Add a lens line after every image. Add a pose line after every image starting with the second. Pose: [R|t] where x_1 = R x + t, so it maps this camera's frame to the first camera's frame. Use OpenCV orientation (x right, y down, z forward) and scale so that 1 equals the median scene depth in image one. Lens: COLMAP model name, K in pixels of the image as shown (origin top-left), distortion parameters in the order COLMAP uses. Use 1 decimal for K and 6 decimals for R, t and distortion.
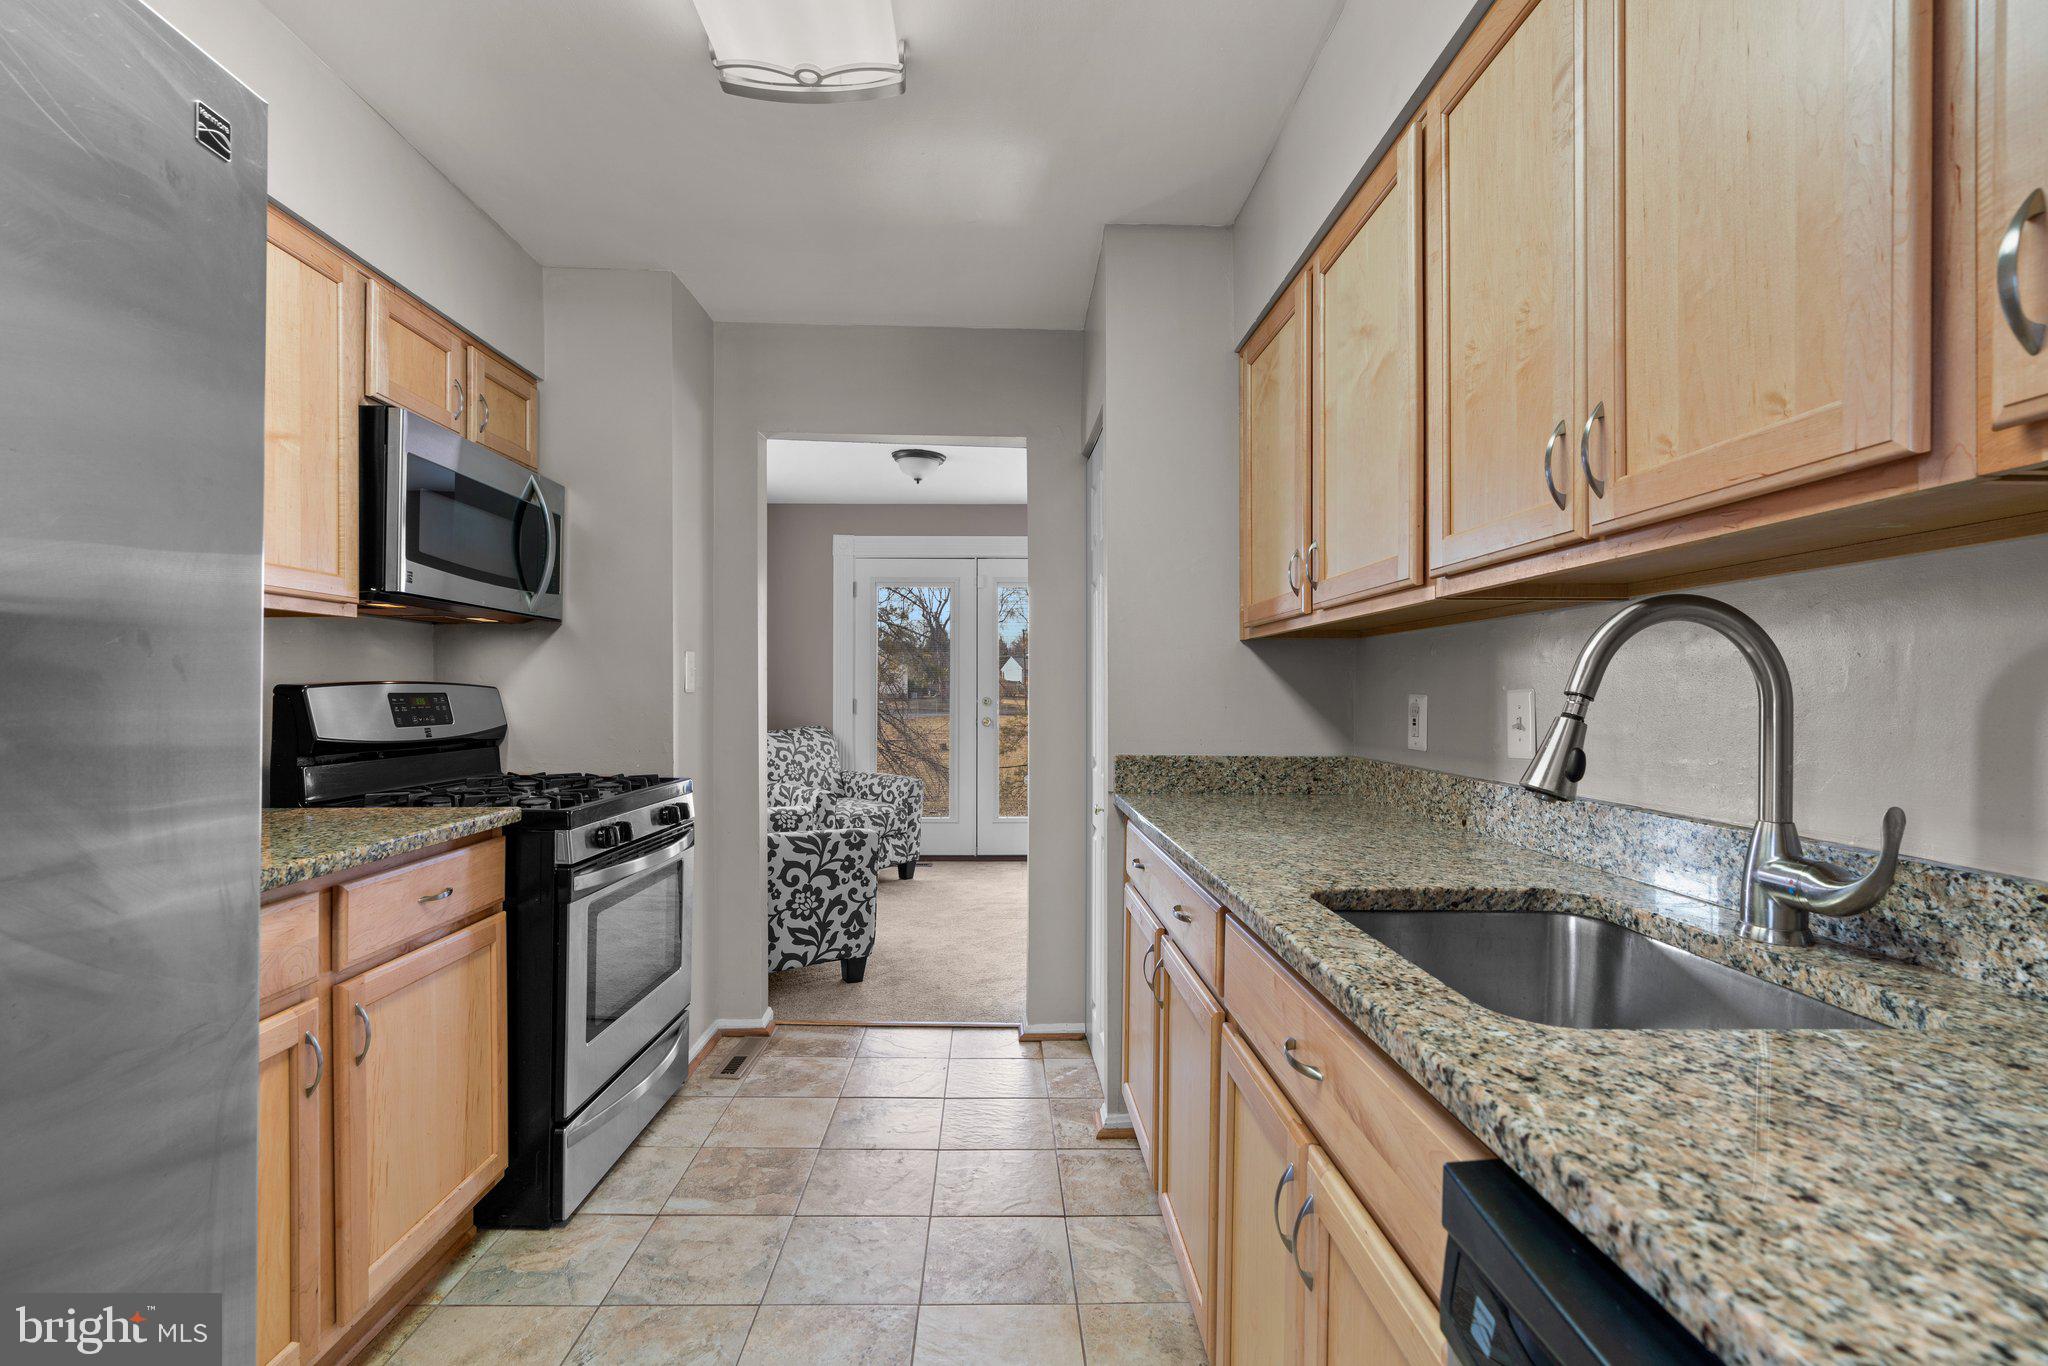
lens RADIAL K [[930.1, 0, 1009.7], [0, 930.1, 698.1], [0, 0, 1]] dist [-0.012793, 0.006413]
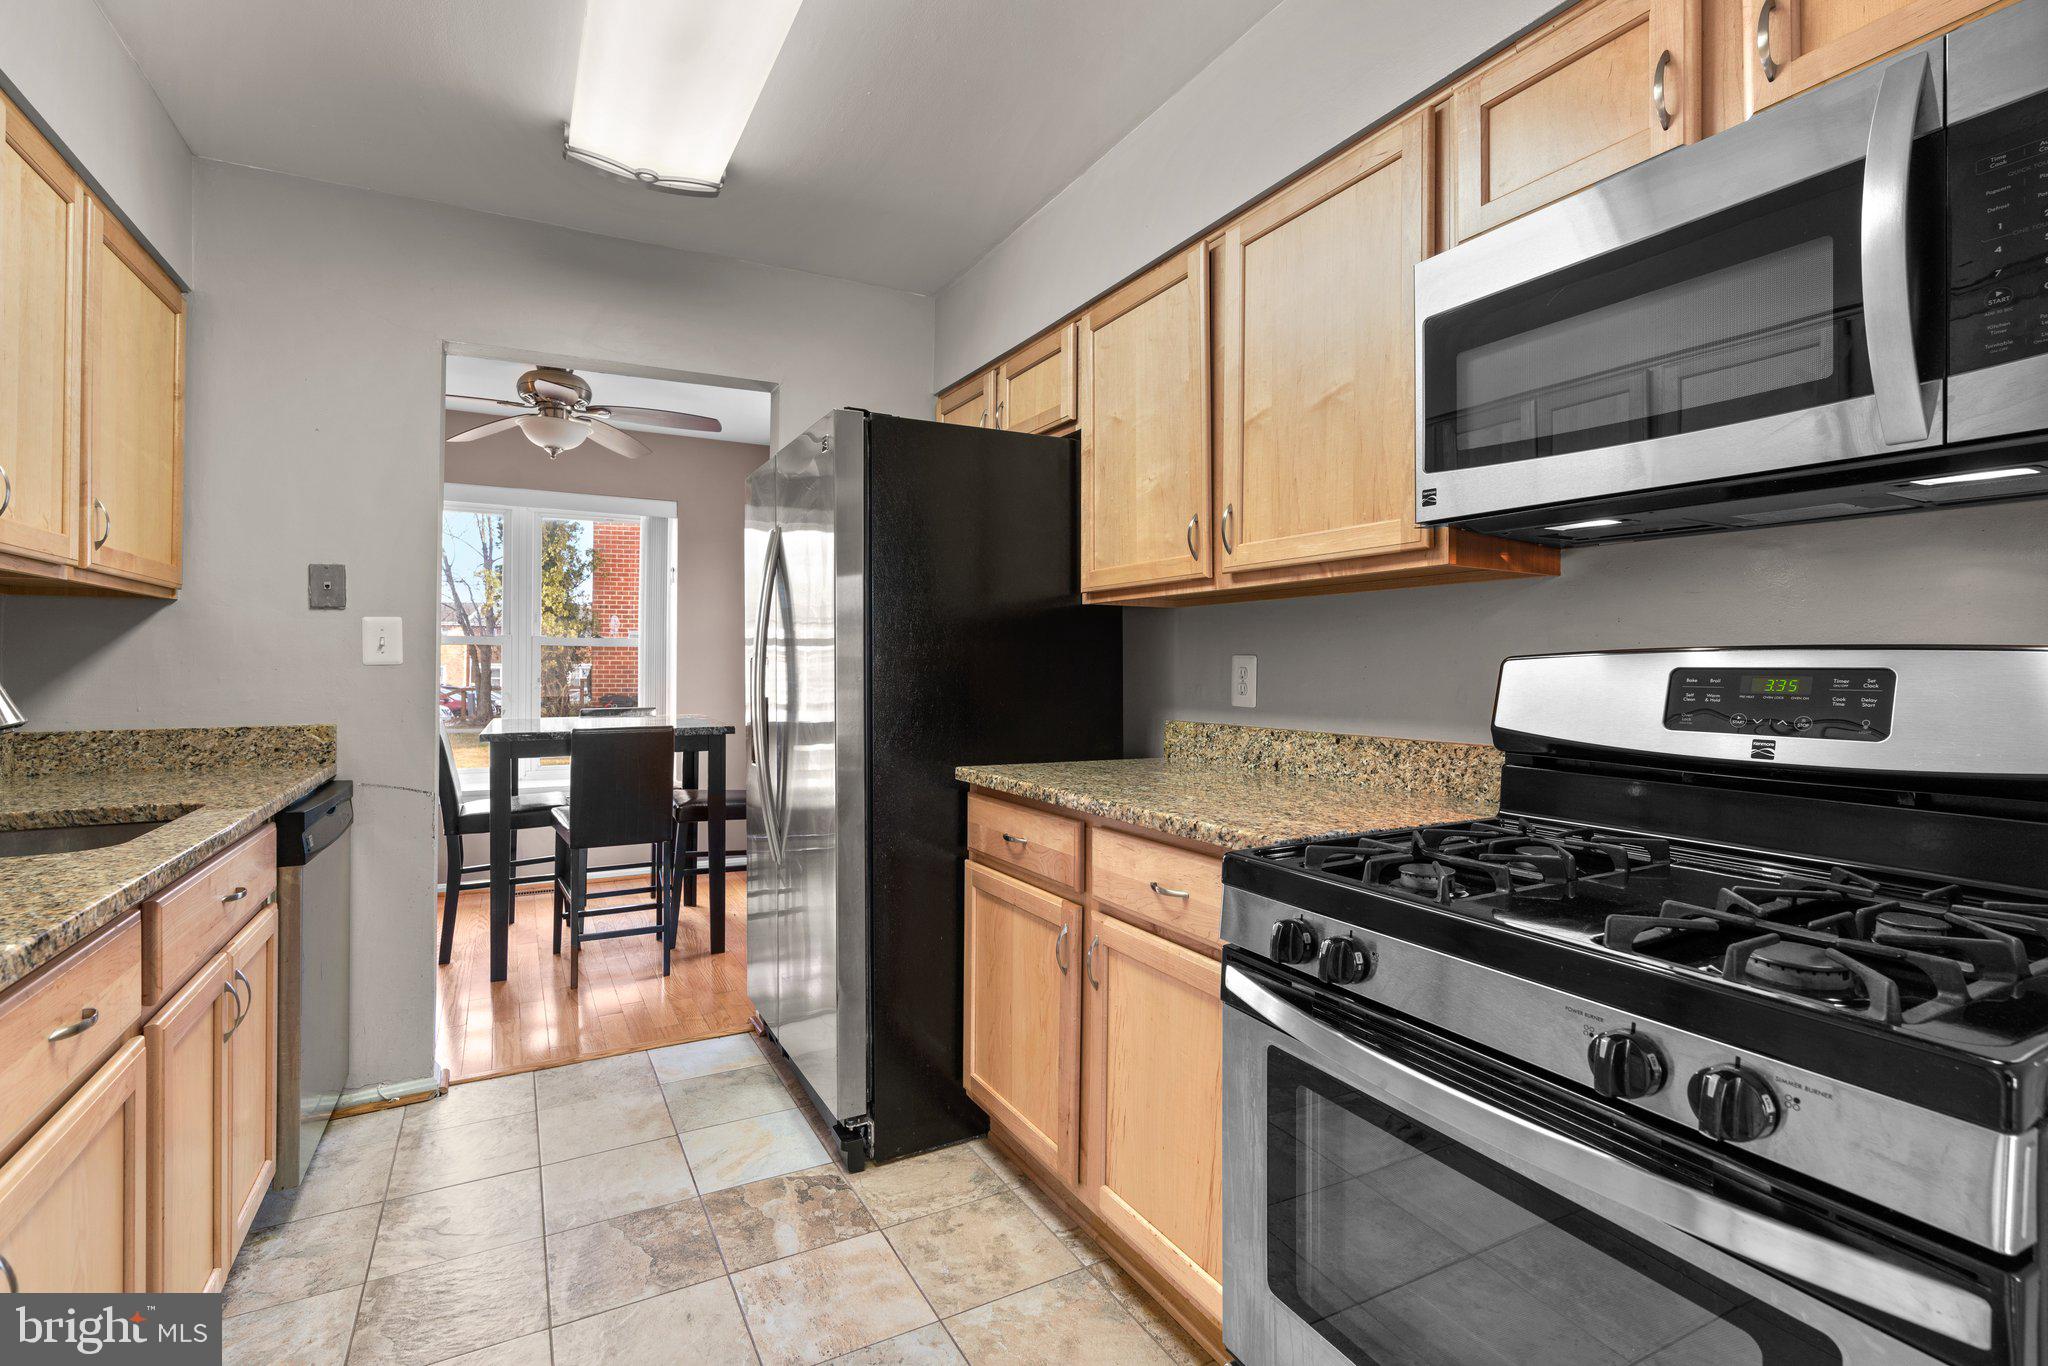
lens RADIAL K [[930.1, 0, 1021.6], [0, 930.1, 661.9], [0, 0, 1]] dist [-0.012793, 0.006413]
pose [[-0.880624, -0.008890, -0.473733, -0.053389], [-0.010260, 0.999947, 0.000308, -0.006470], [0.473705, 0.005132, -0.880668, 1.453224]]
